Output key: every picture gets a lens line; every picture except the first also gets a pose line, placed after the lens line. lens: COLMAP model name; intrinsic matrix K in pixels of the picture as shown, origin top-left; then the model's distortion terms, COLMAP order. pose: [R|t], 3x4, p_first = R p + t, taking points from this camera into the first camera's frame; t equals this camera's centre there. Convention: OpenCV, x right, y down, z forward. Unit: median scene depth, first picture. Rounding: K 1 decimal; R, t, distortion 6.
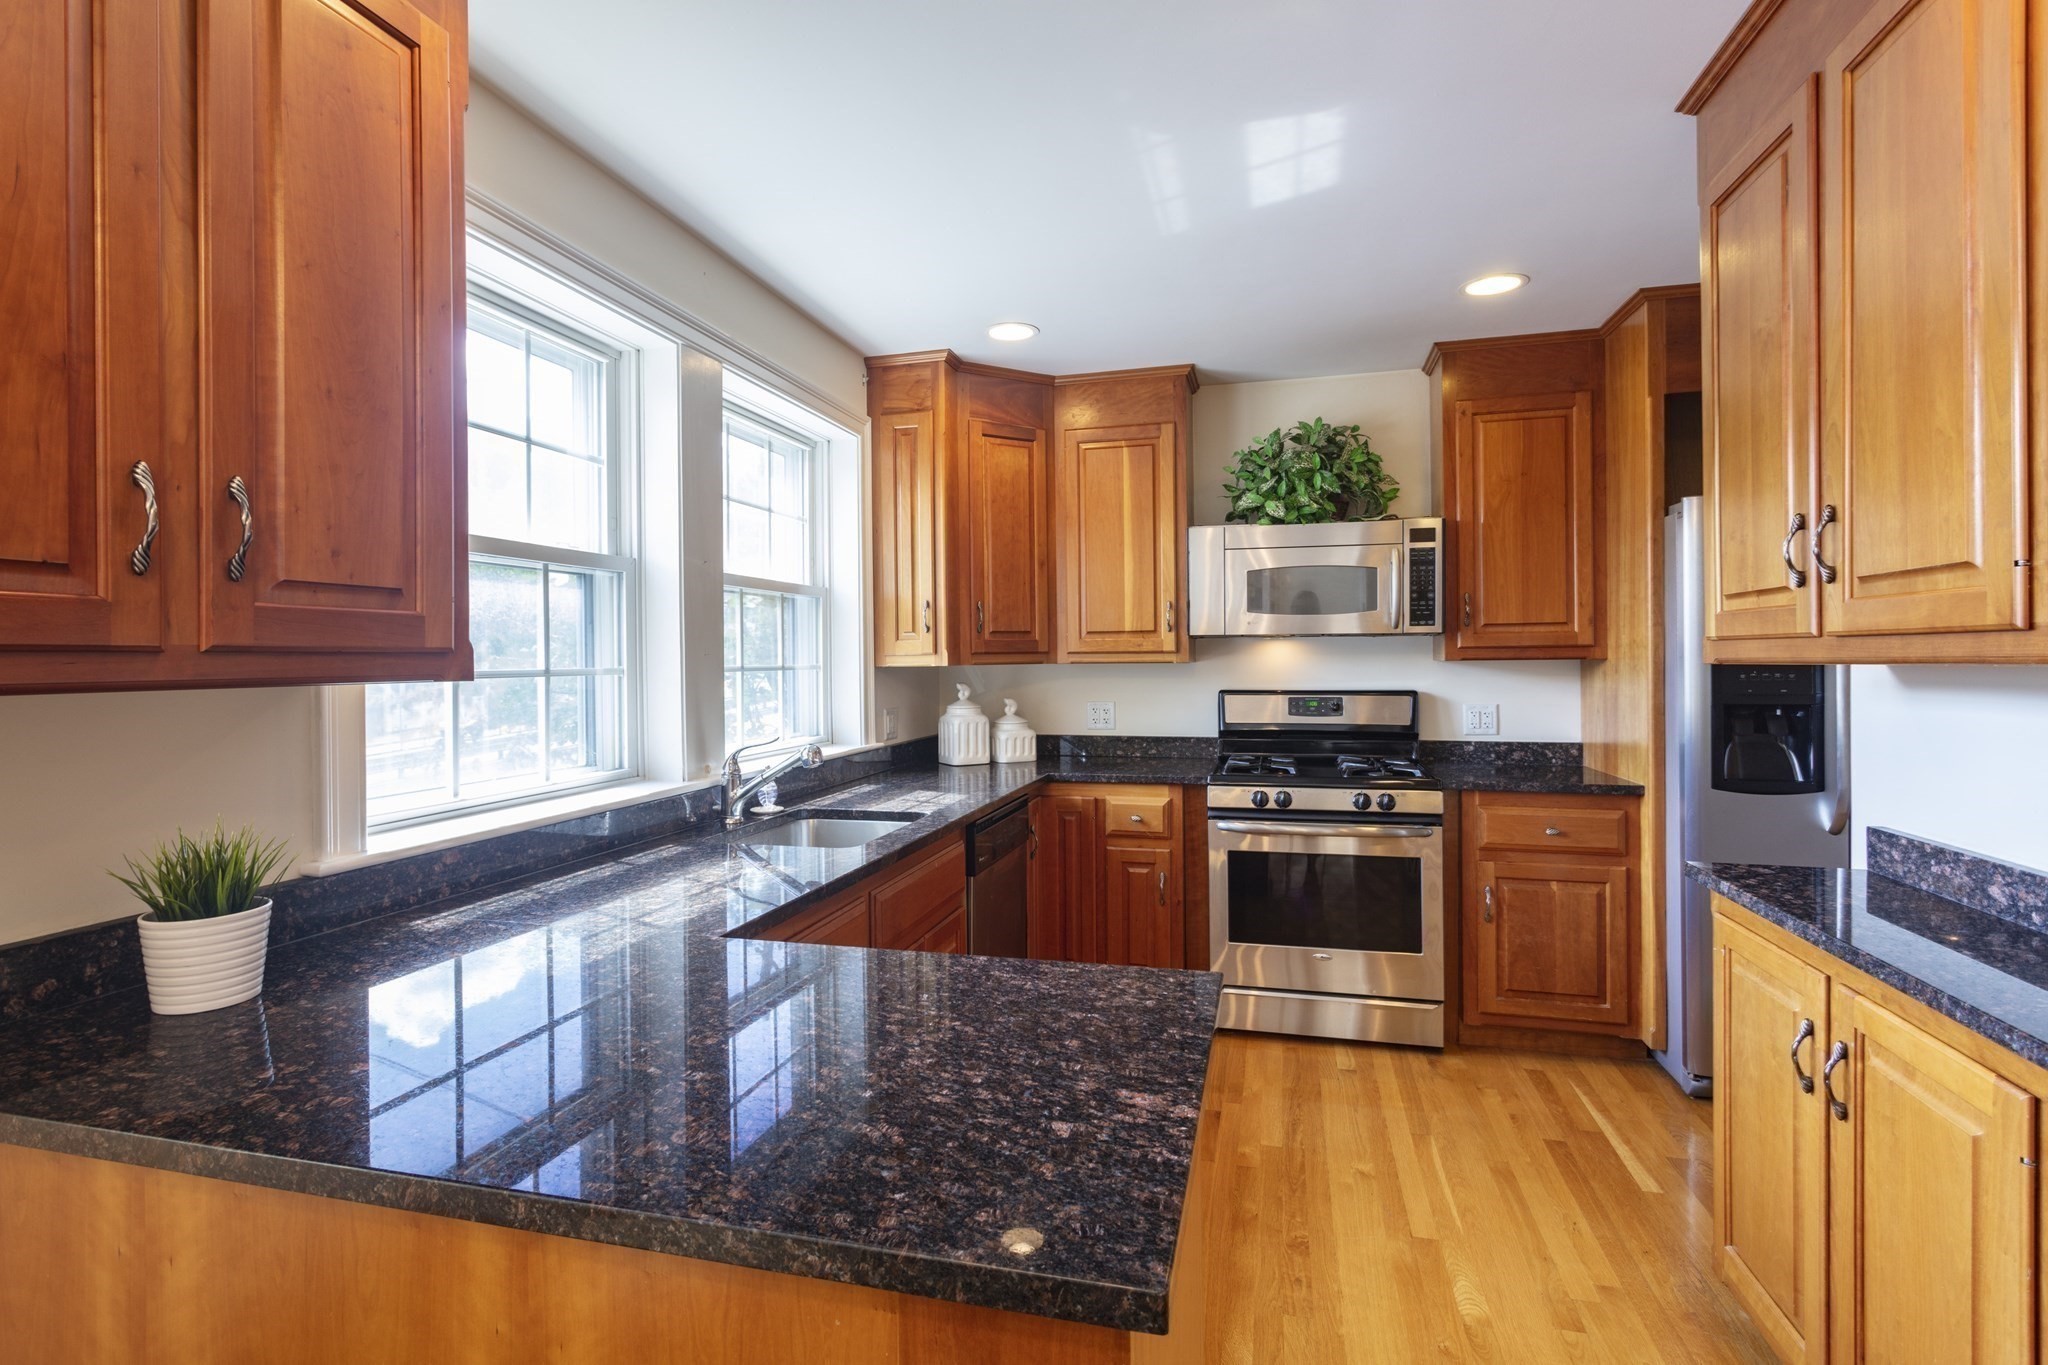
lens RADIAL K [[970.0, 0, 1019.6], [0, 970.0, 664.1], [0, 0, 1]] dist [-0.000208, 0.000455]
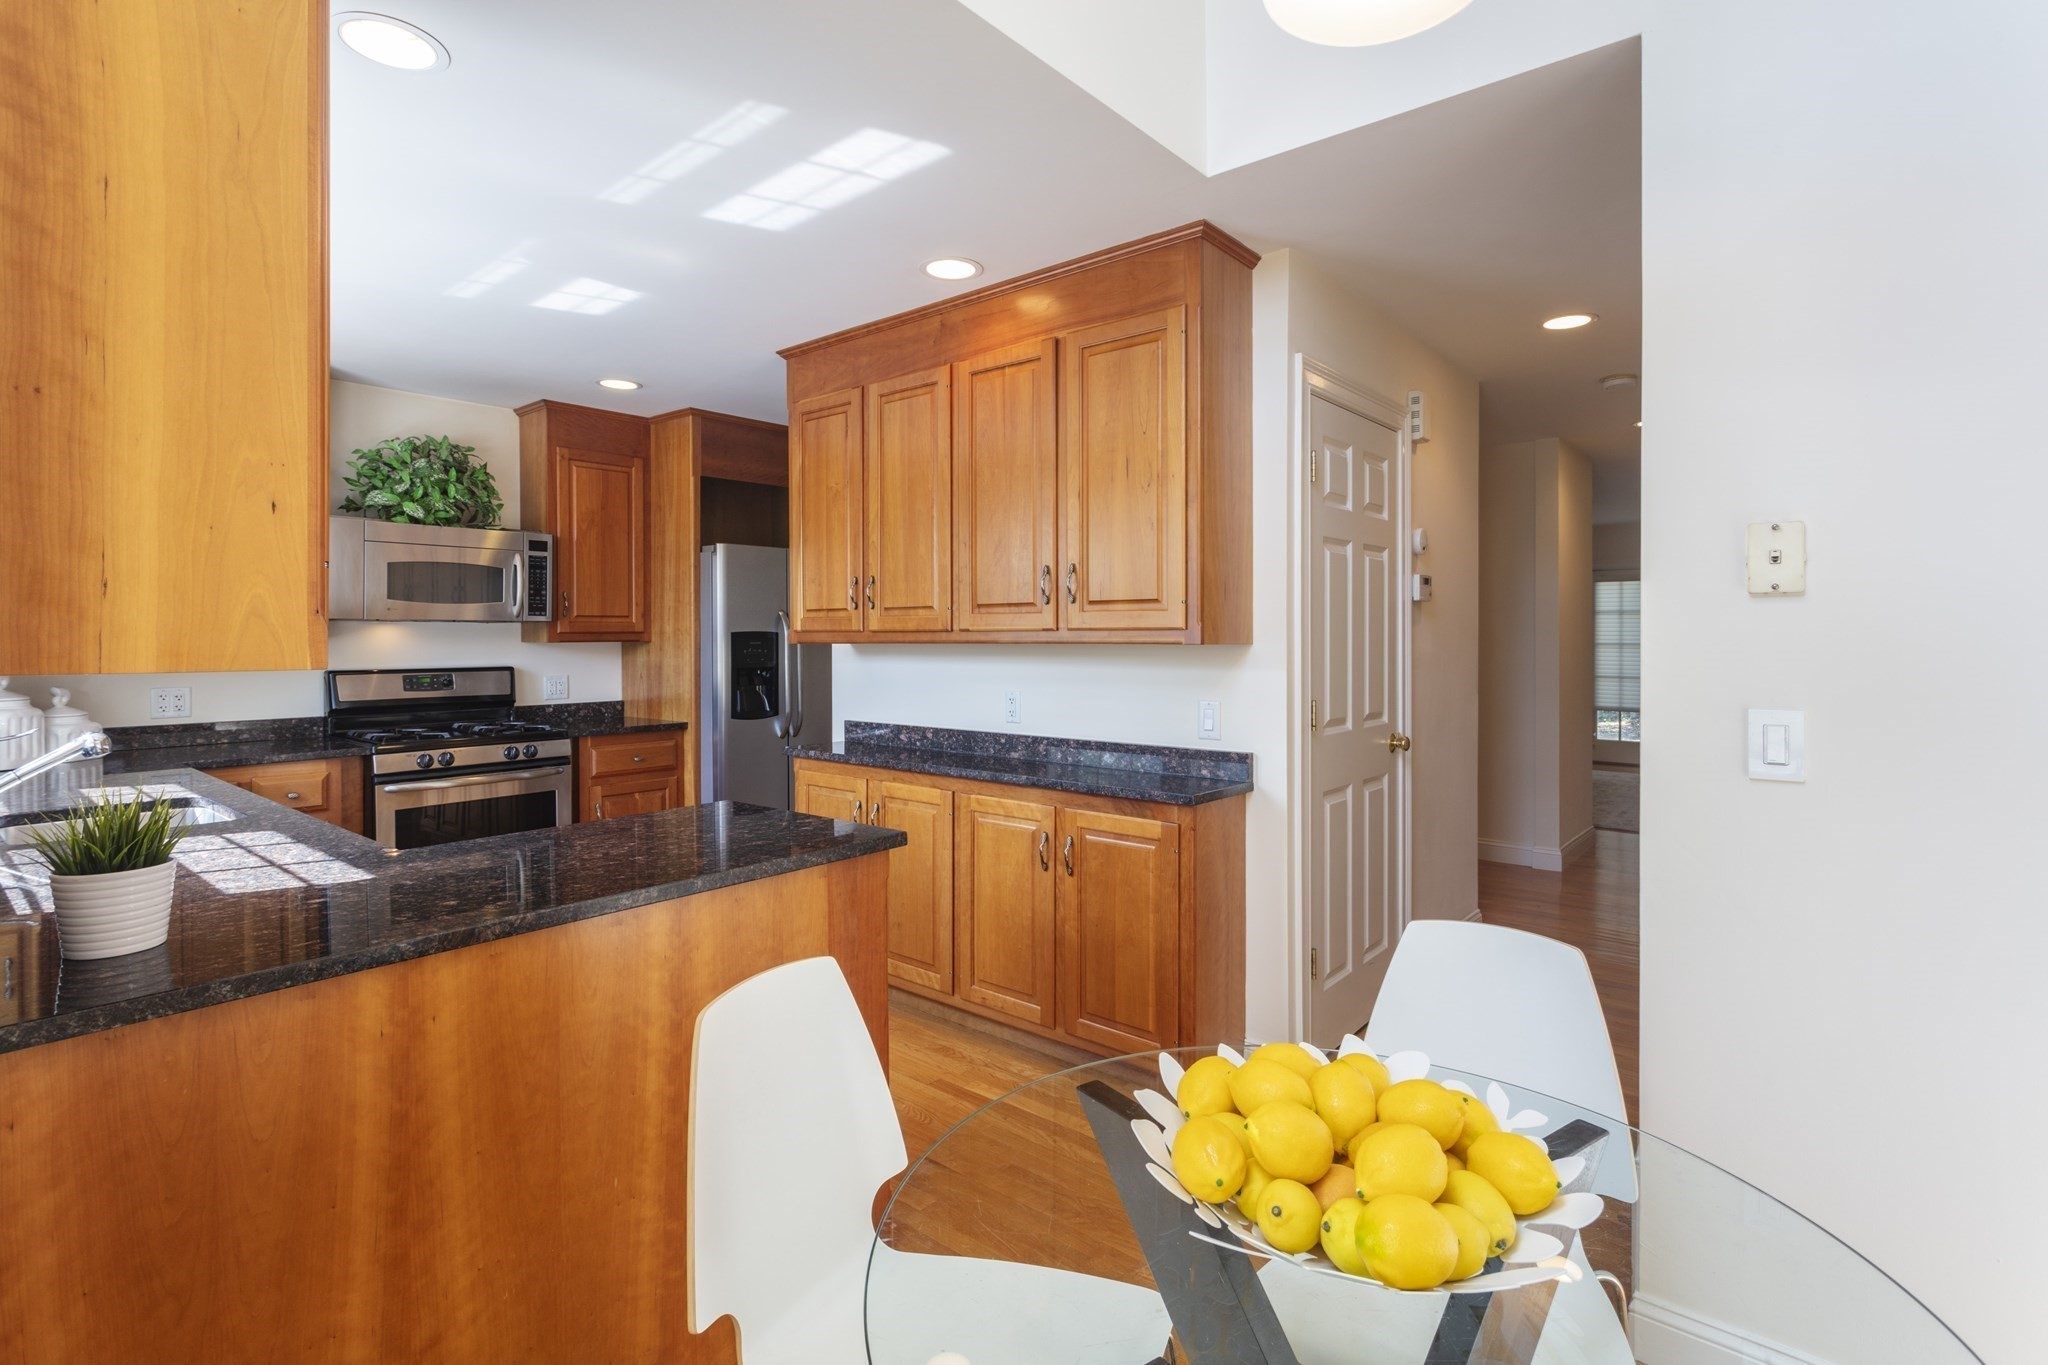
lens RADIAL K [[971.9, 0, 1016.2], [0, 971.9, 649.6], [0, 0, 1]] dist [-0.000068, 0.000926]
pose [[0.431162, -0.006474, 0.902251, -0.501735], [0.003857, 0.999978, 0.005333, 0.001475], [-0.902266, 0.001181, 0.431178, -0.144829]]
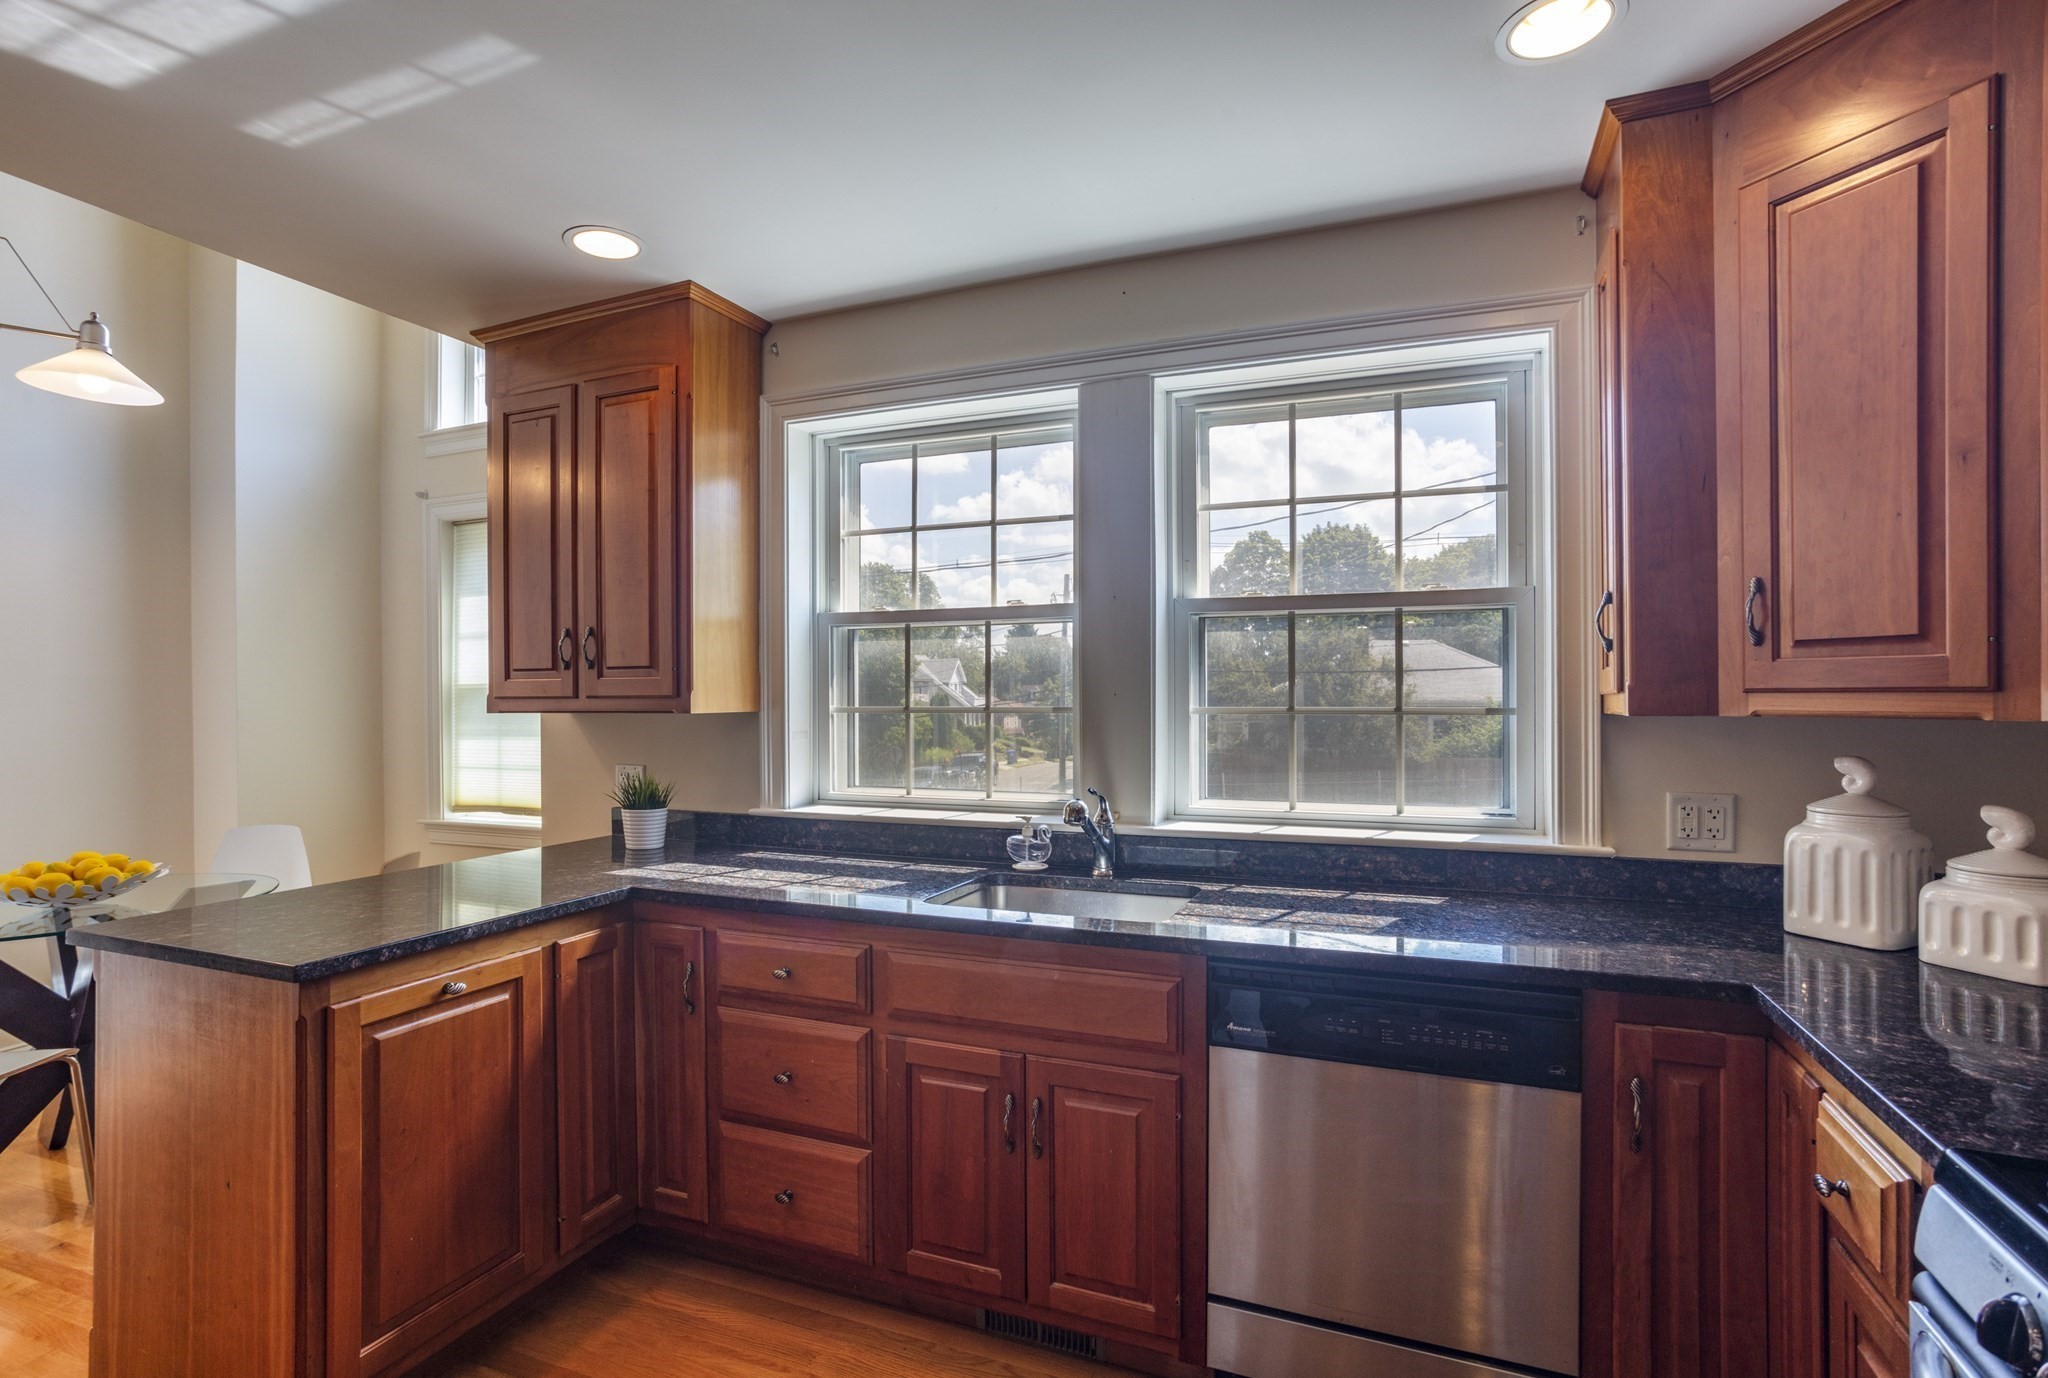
lens RADIAL K [[988.1, 0, 1022.7], [0, 988.1, 696.7], [0, 0, 1]] dist [-0.051367, 0.029084]
pose [[-0.122186, 0.011646, -0.992439, 0.513655], [0.002803, 0.999931, 0.011388, -0.015823], [0.992503, -0.001390, -0.122210, 0.816582]]
